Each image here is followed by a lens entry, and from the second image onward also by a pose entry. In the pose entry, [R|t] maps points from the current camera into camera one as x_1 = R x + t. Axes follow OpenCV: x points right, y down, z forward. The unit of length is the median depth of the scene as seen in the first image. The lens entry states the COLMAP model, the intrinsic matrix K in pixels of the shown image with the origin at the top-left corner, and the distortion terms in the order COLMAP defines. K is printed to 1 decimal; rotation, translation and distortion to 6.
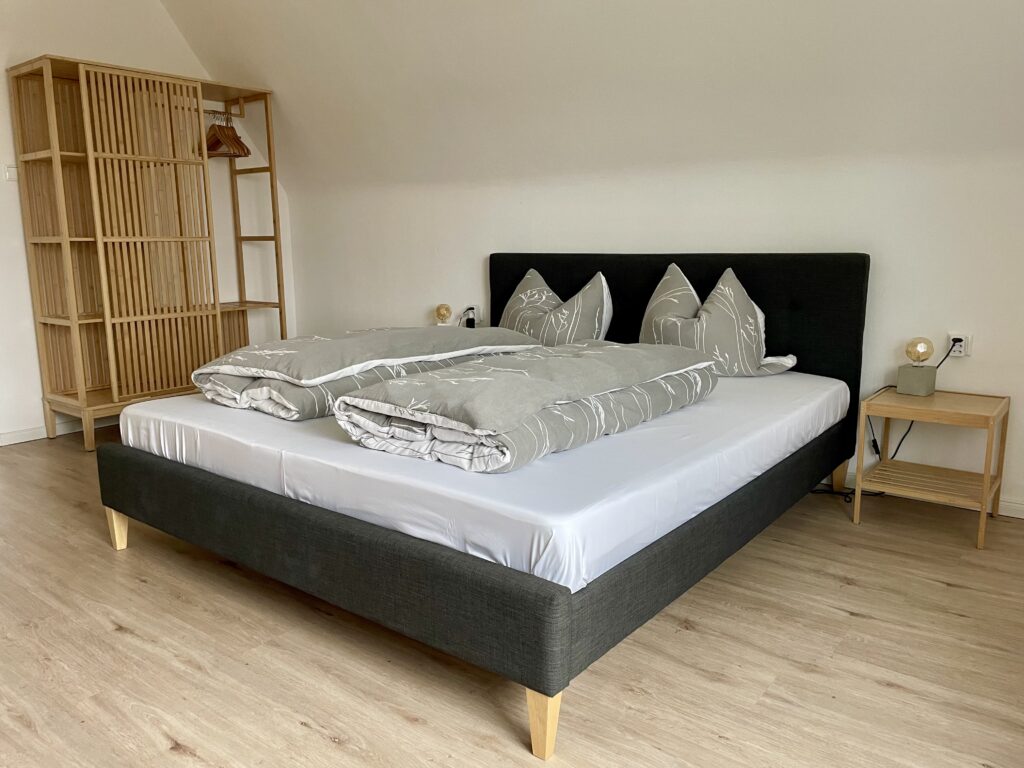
lens RADIAL K [[774.7, 0, 518.7], [0, 774.7, 384.8], [0, 0, 1]] dist [0.045593, -0.040438]
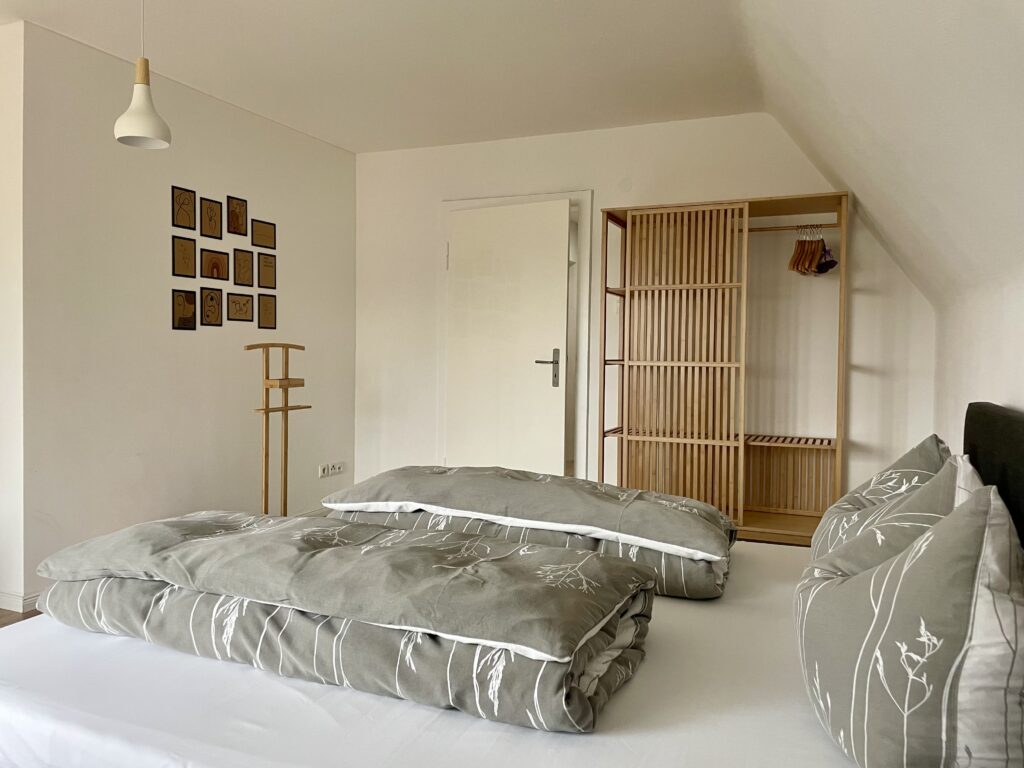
lens RADIAL K [[774.7, 0, 517.3], [0, 774.7, 383.1], [0, 0, 1]] dist [0.045593, -0.040438]
pose [[0.249838, 0.048960, -0.967049, 0.438191], [-0.195552, 0.980693, -0.000870, -0.118179], [0.948336, 0.189325, 0.254589, 0.541244]]
